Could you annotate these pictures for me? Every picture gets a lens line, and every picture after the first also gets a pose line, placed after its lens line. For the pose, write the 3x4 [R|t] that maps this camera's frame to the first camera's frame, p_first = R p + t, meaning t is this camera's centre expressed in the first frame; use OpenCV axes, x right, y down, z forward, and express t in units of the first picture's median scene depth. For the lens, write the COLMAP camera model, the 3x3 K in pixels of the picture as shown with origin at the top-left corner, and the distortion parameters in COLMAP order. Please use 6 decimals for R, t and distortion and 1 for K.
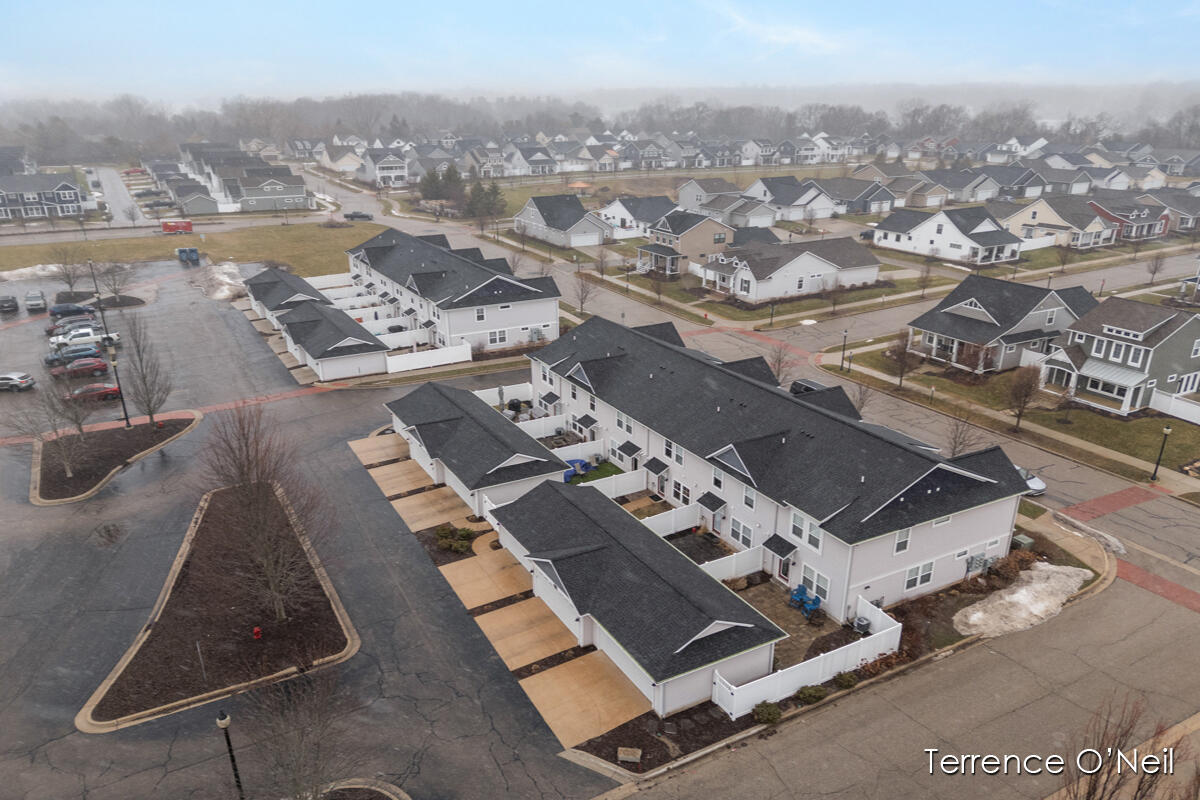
lens RADIAL K [[882.3, 0, 604.7], [0, 882.3, 428.4], [0, 0, 1]] dist [0.063844, -0.027828]
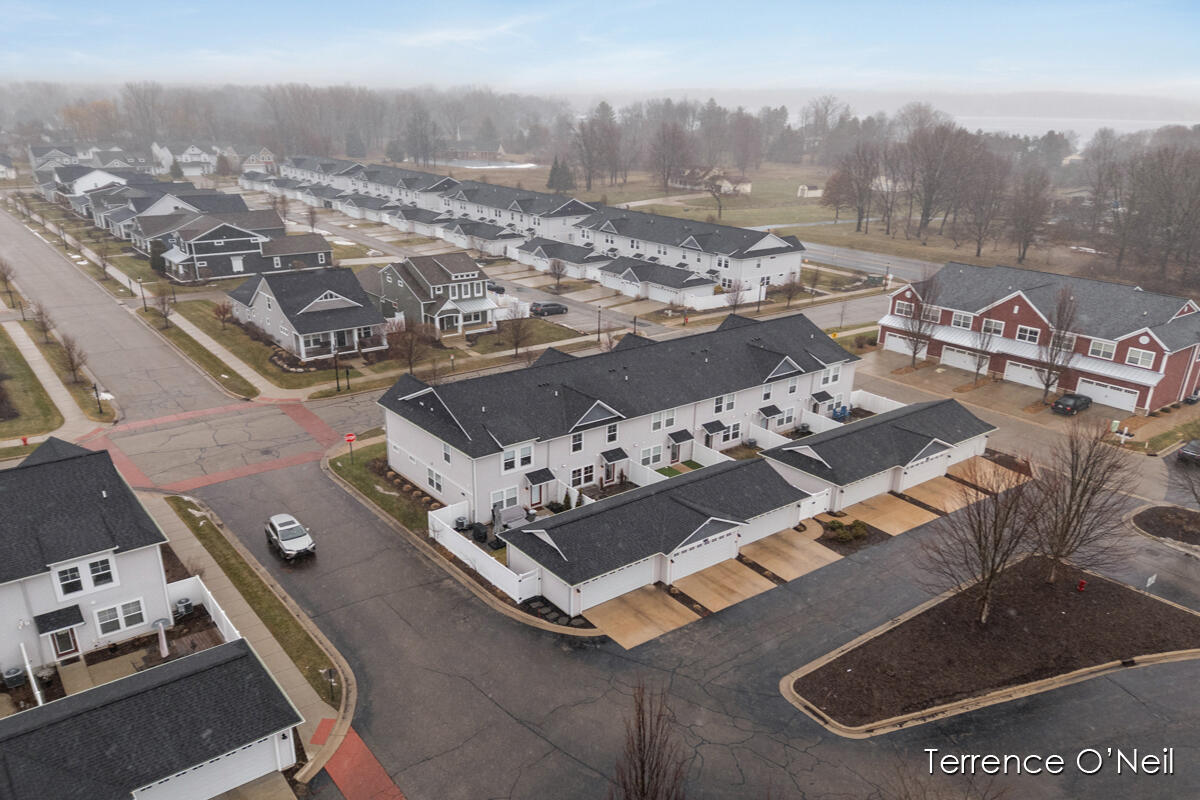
lens RADIAL K [[882.3, 0, 592.0], [0, 882.3, 453.6], [0, 0, 1]] dist [0.063844, -0.027828]
pose [[-0.147786, -0.371089, 0.916762, -0.744877], [0.339013, 0.851776, 0.399434, -0.333208], [-0.929102, 0.369825, -0.000077, 0.886874]]
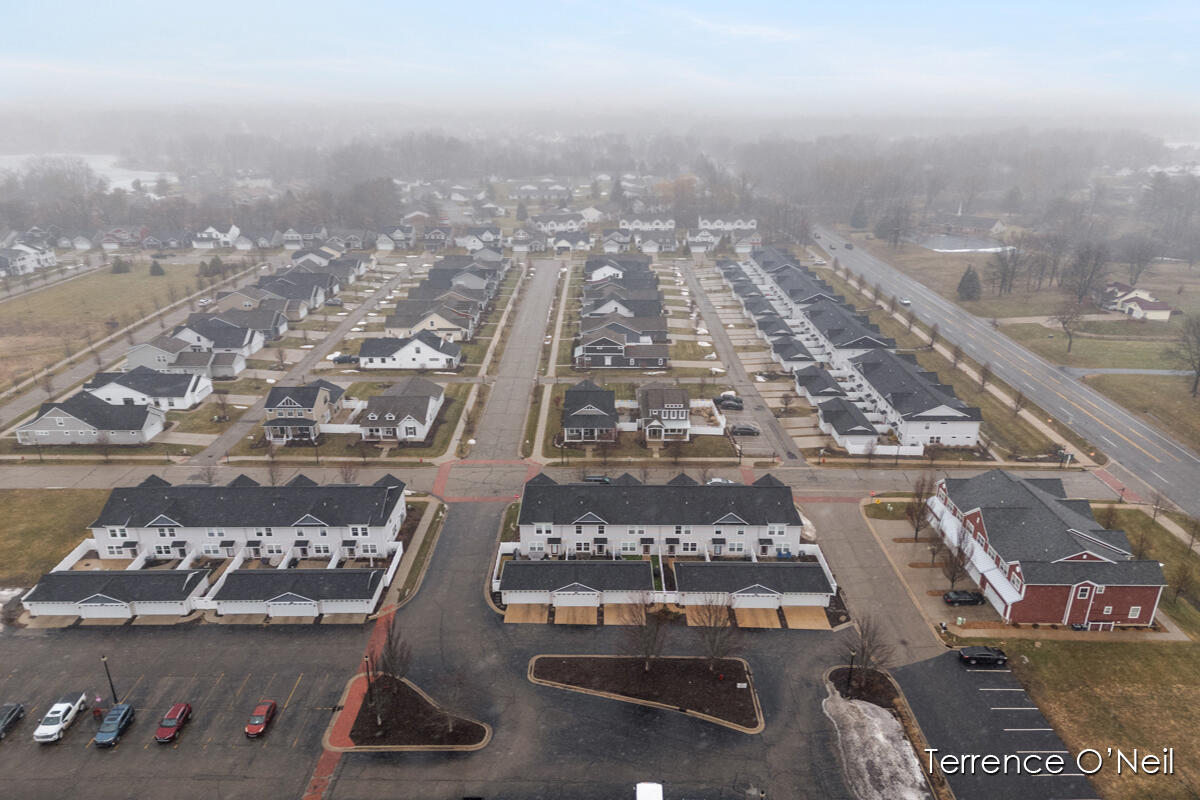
lens RADIAL K [[882.3, 0, 599.6], [0, 882.3, 395.1], [0, 0, 1]] dist [0.063844, -0.027828]
pose [[0.491688, -0.278751, 0.824949, -1.233503], [0.309018, 0.941572, 0.133976, -0.458649], [-0.814095, 0.189049, 0.549098, -0.035164]]
